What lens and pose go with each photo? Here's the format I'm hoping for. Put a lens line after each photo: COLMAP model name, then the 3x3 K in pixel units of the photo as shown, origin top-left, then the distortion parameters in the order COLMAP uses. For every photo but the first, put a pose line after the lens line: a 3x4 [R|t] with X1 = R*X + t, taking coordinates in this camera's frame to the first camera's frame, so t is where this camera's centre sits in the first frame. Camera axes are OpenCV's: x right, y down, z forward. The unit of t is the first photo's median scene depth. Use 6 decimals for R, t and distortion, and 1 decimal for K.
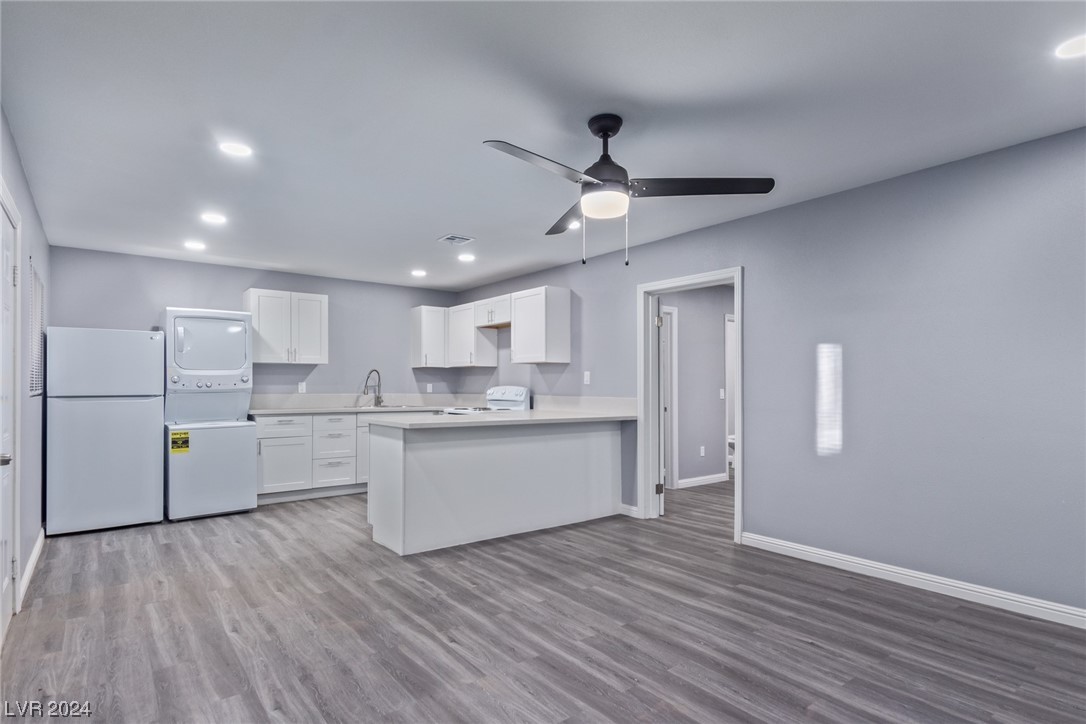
lens RADIAL K [[562.6, 0, 548.9], [0, 562.6, 380.9], [0, 0, 1]] dist [-0.001924, -0.001167]
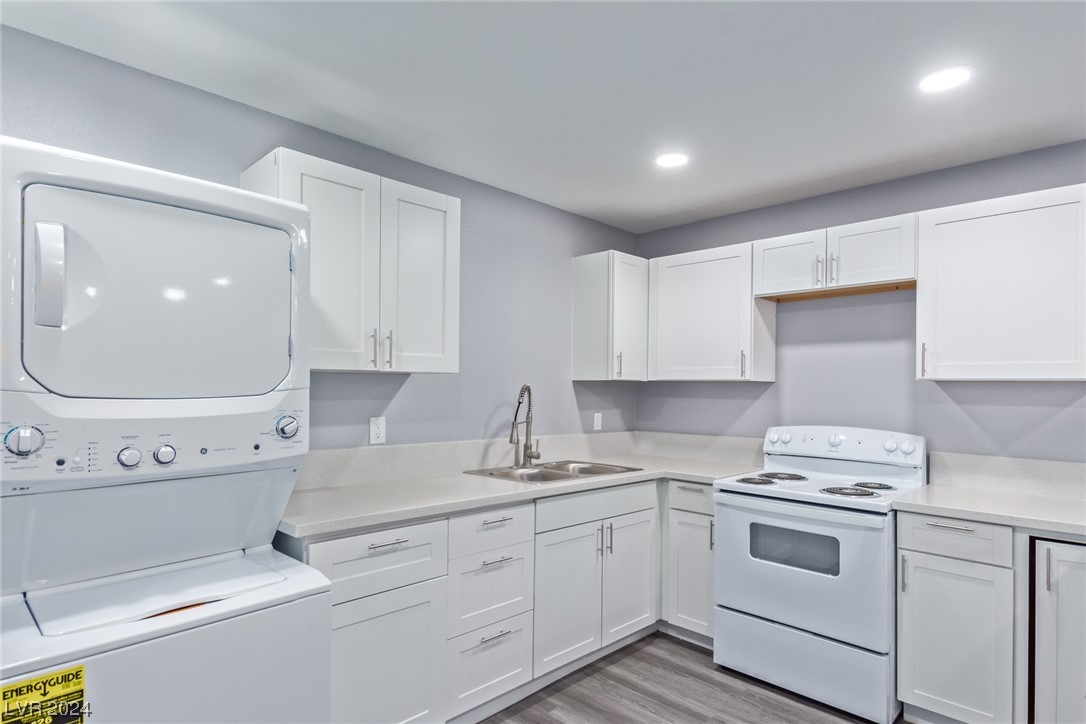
lens RADIAL K [[586.8, 0, 543.6], [0, 586.8, 384.9], [0, 0, 1]] dist [-0.003878, -0.001604]
pose [[0.992272, 0.012709, 0.123430, -0.372433], [-0.013025, 0.999914, 0.001760, -0.022741], [-0.123397, -0.003354, 0.992352, 0.568035]]
